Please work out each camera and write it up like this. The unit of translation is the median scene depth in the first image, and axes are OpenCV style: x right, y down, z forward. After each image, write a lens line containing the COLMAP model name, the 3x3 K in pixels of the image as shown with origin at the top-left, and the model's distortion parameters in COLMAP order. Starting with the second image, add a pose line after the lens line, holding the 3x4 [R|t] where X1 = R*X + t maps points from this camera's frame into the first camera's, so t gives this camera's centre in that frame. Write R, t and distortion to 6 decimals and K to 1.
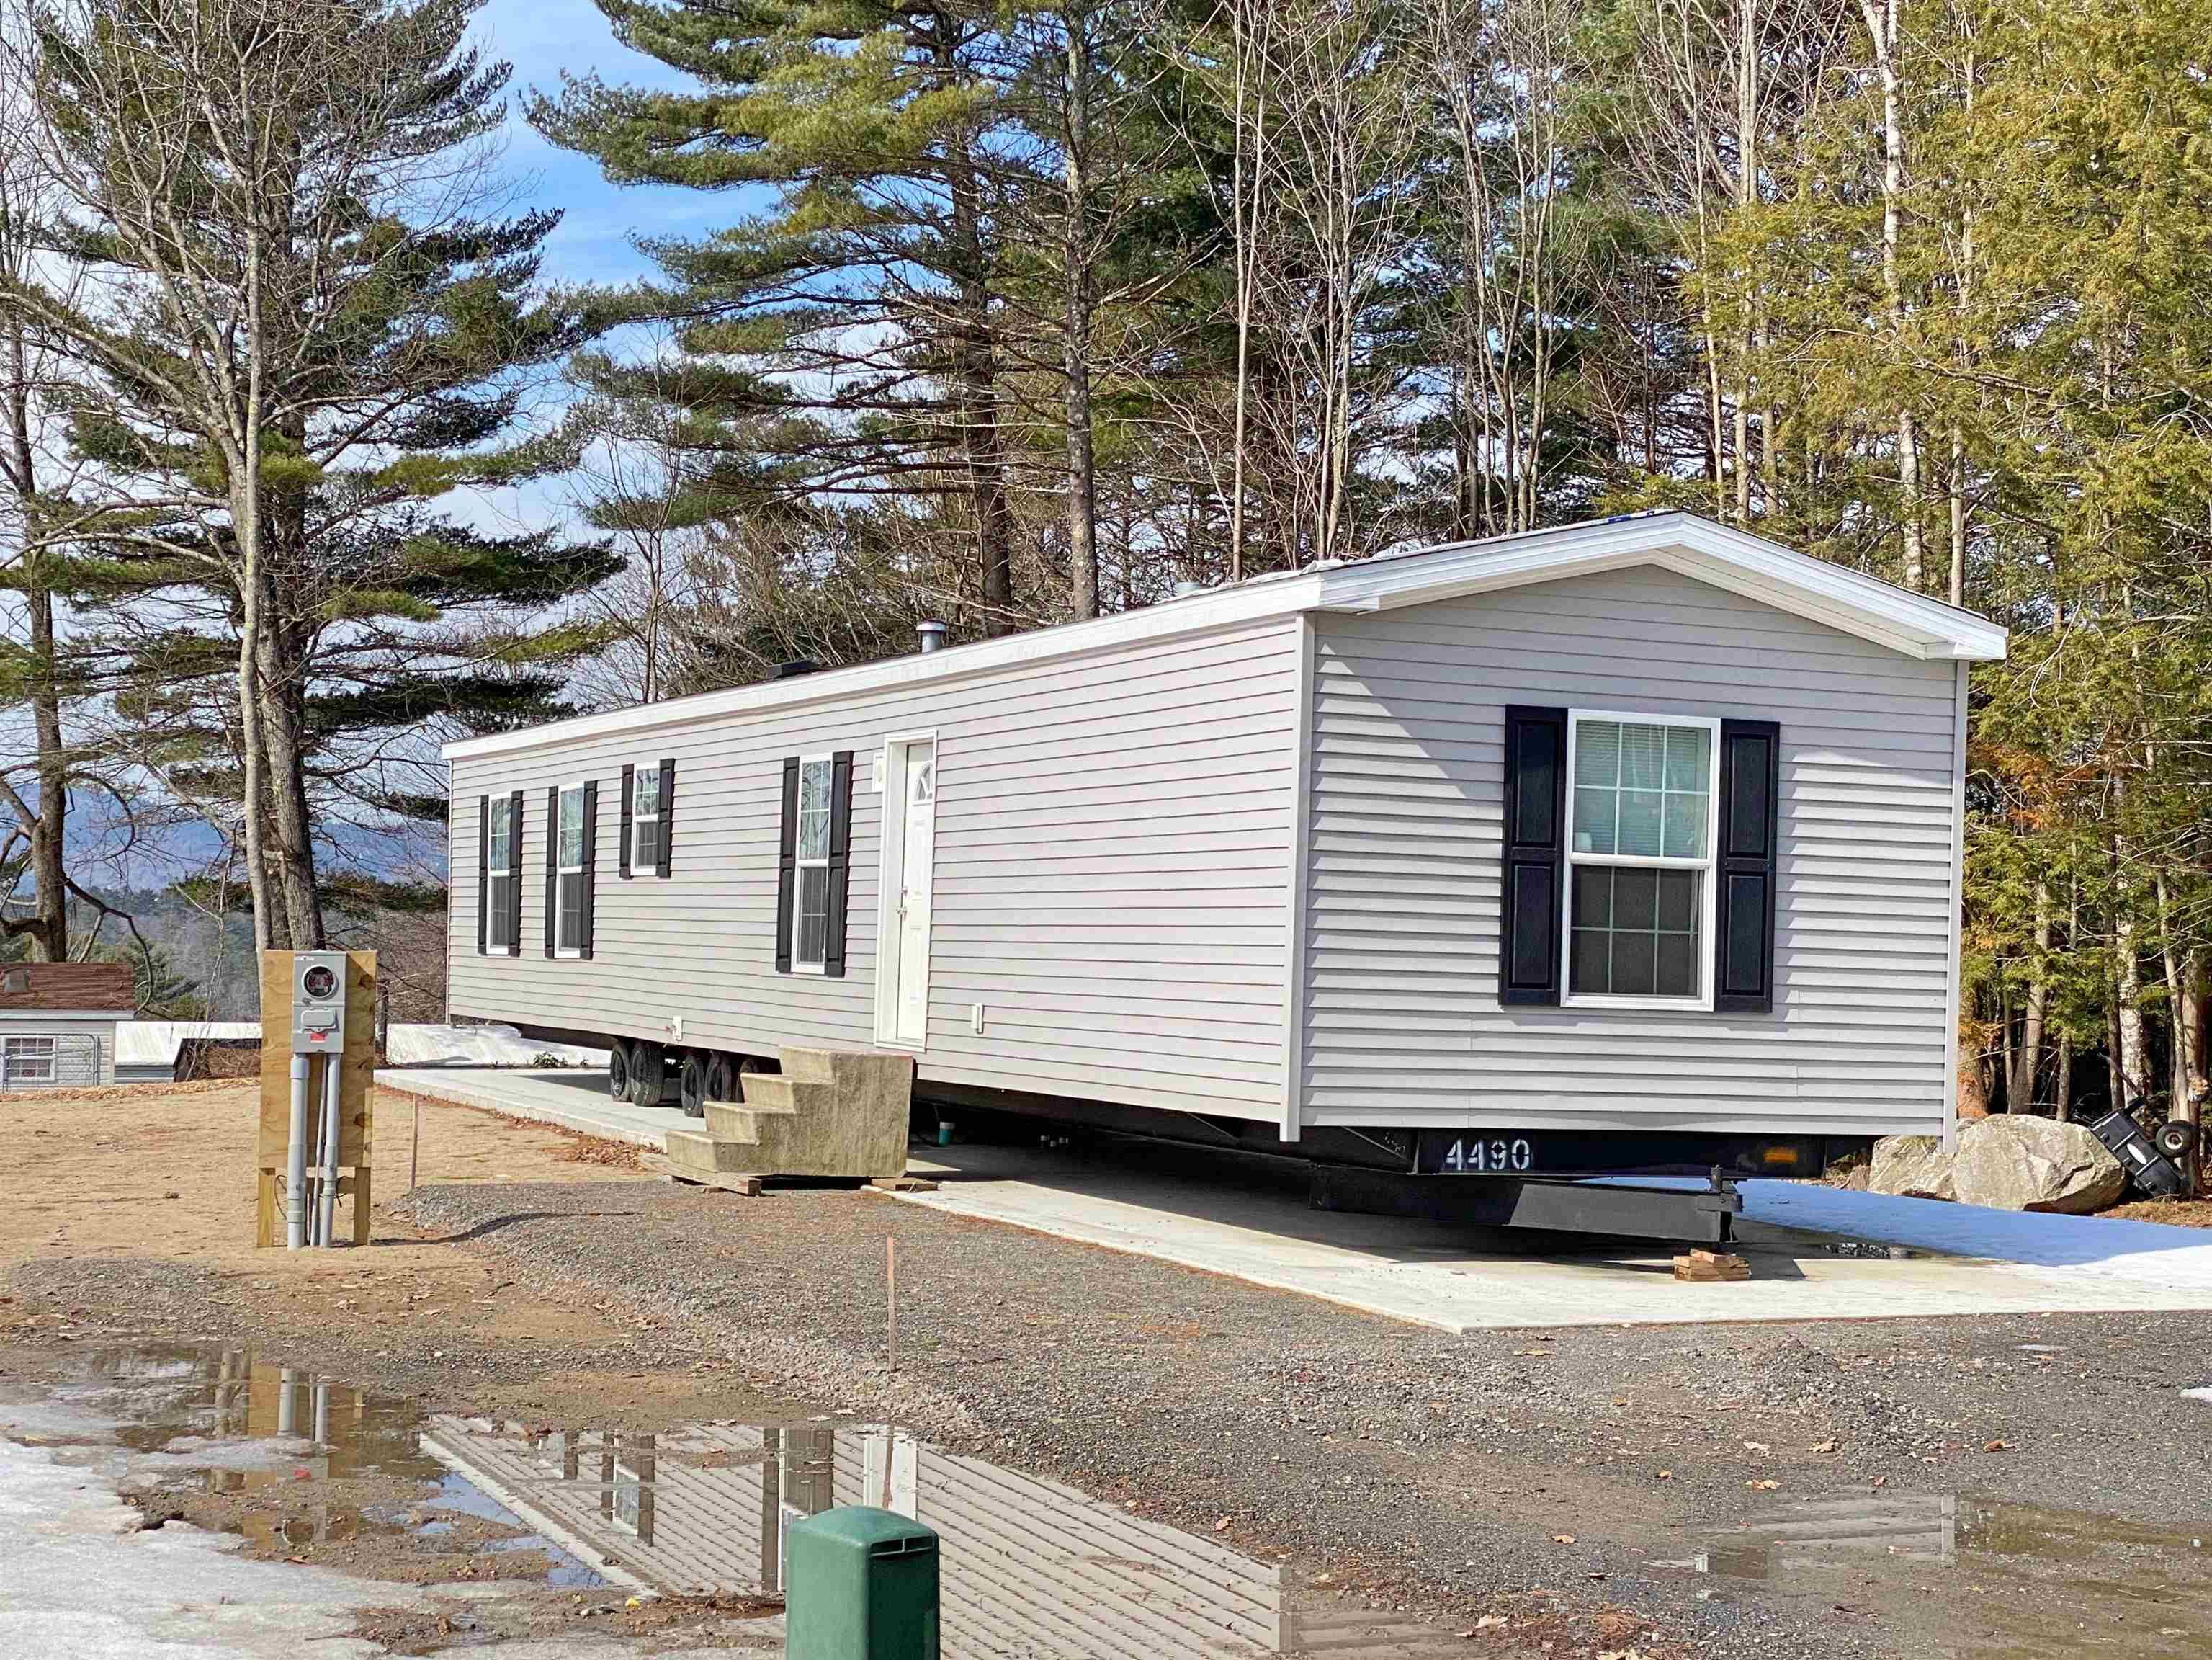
lens RADIAL K [[3661.6, 0, 1106.0], [0, 3661.6, 830.0], [0, 0, 1]] dist [0.224549, -0.073193]
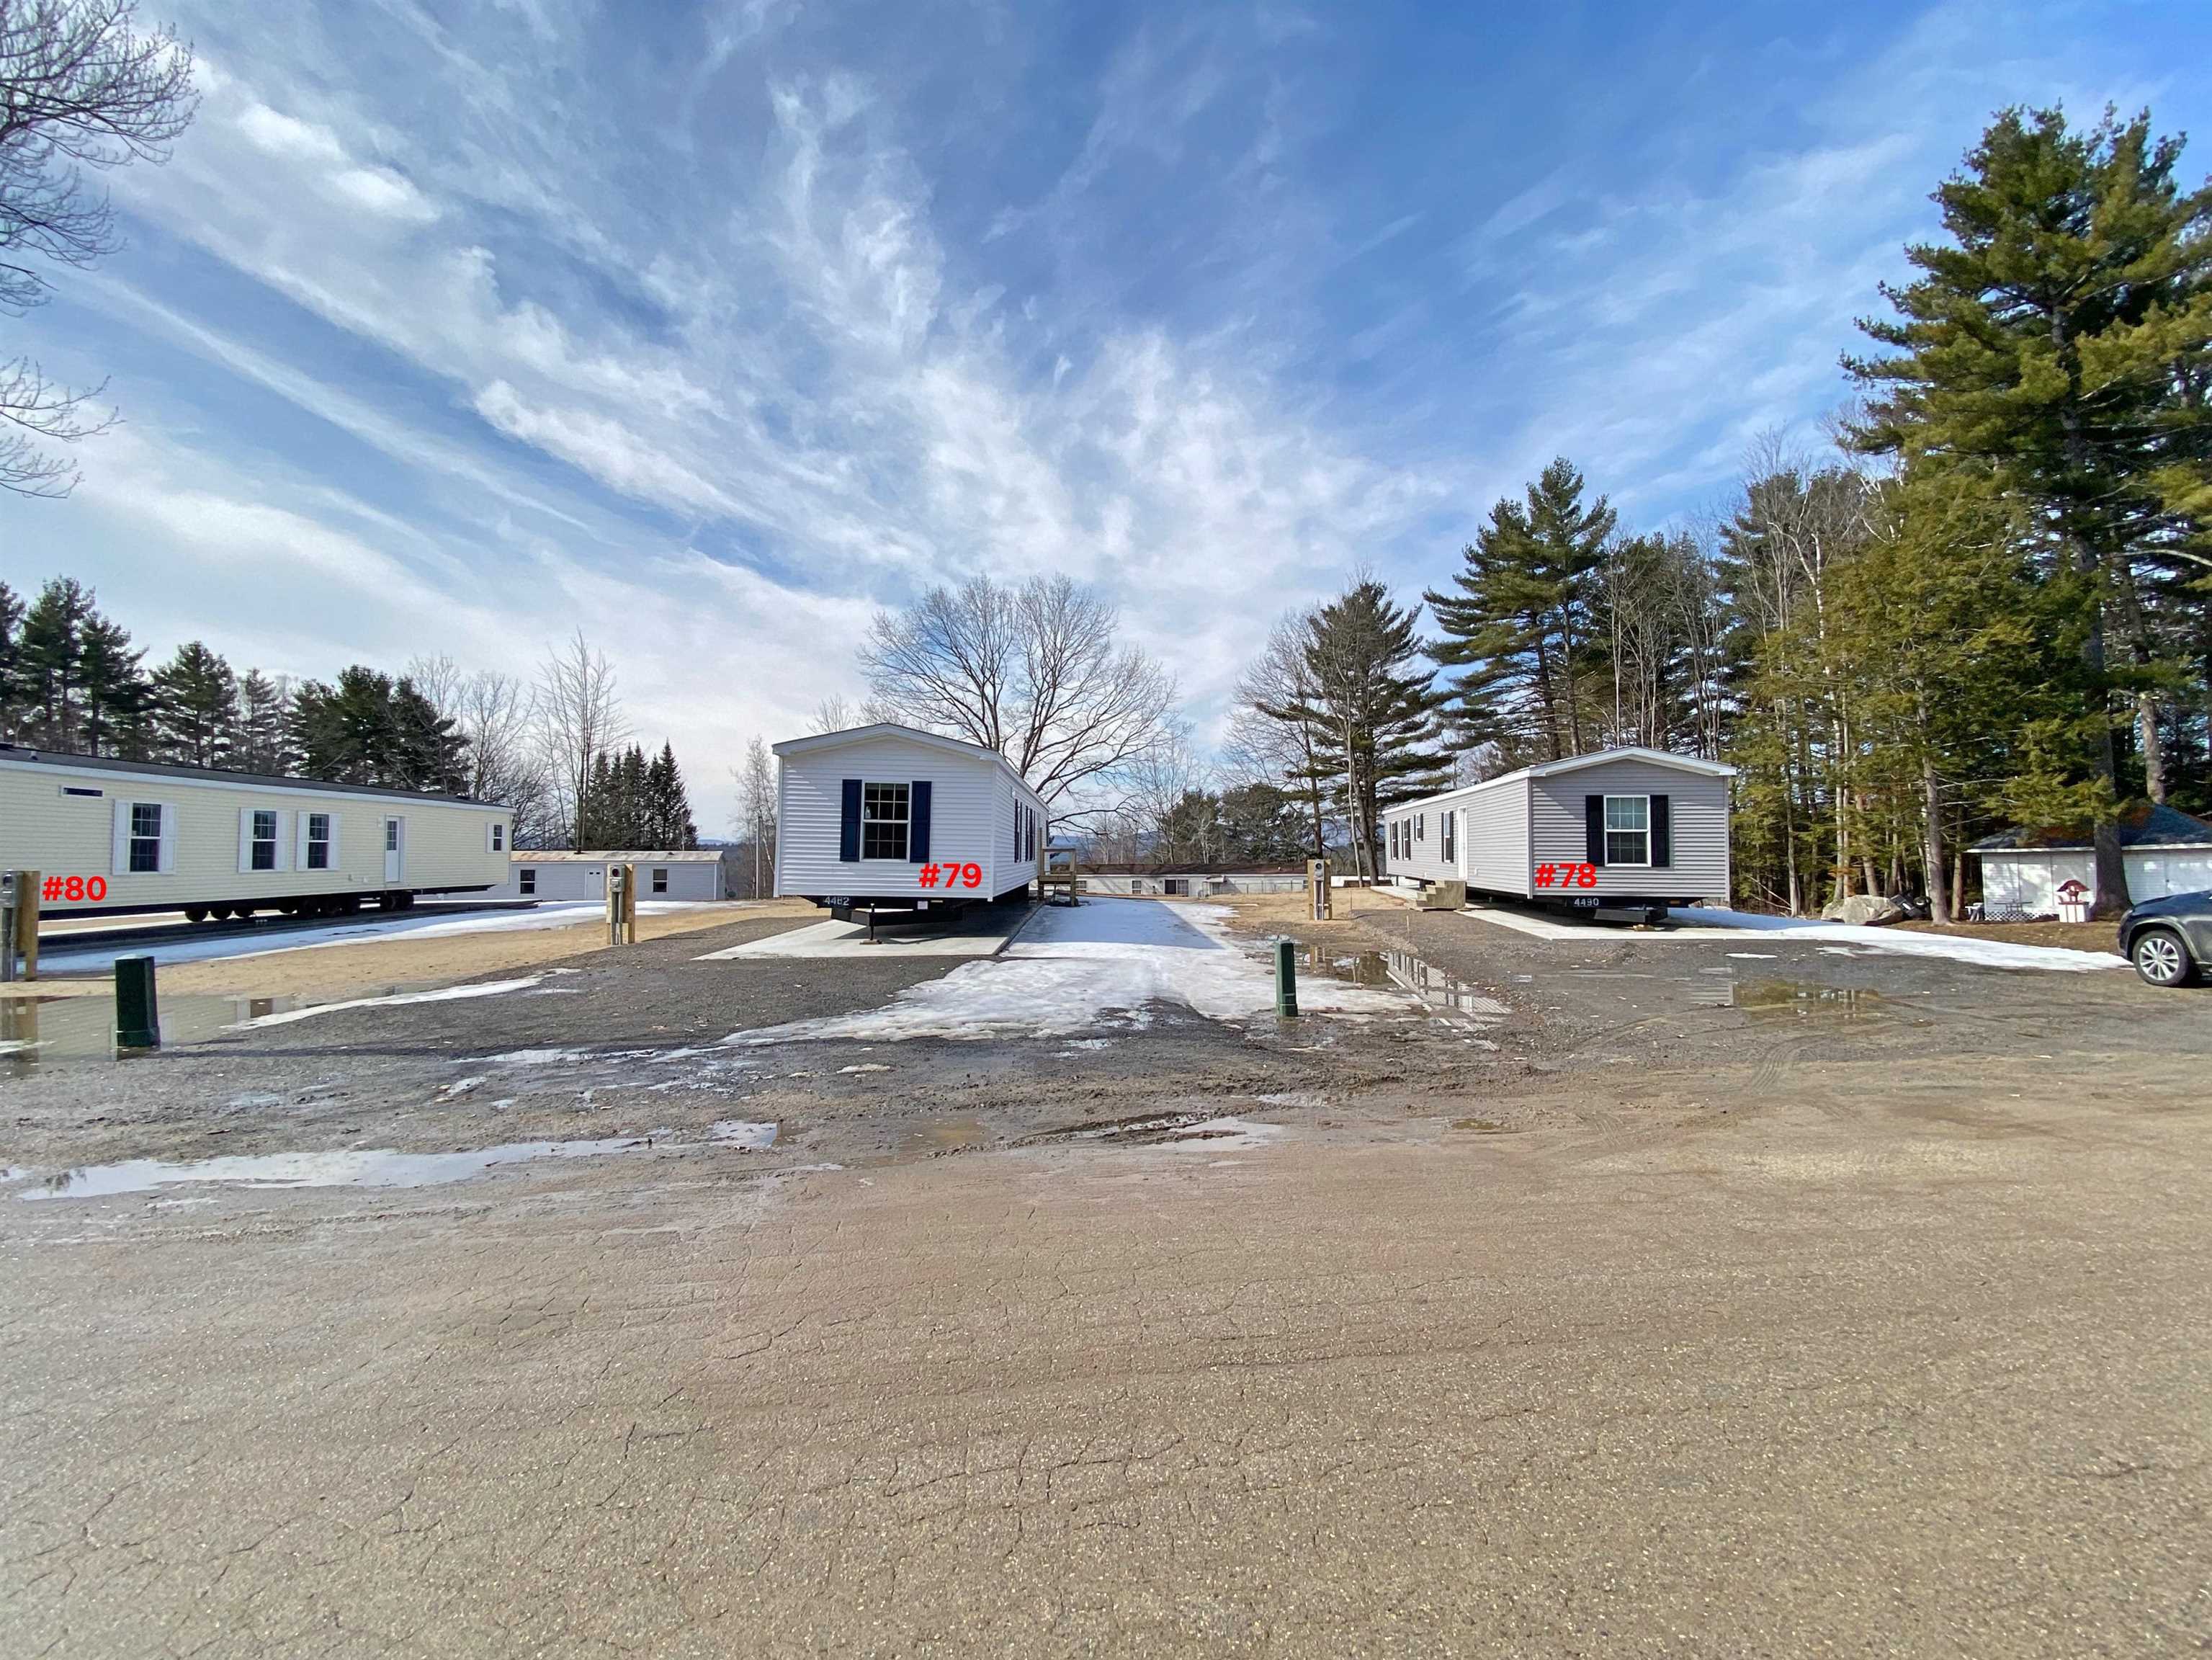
lens RADIAL K [[949.3, 0, 1106.0], [0, 949.3, 830.0], [0, 0, 1]] dist [0.067388, -0.035328]
pose [[0.866889, -0.041608, -0.496762, 0.173271], [0.041831, 0.999068, -0.010682, -0.005483], [0.496743, -0.011520, 0.867821, -0.231896]]
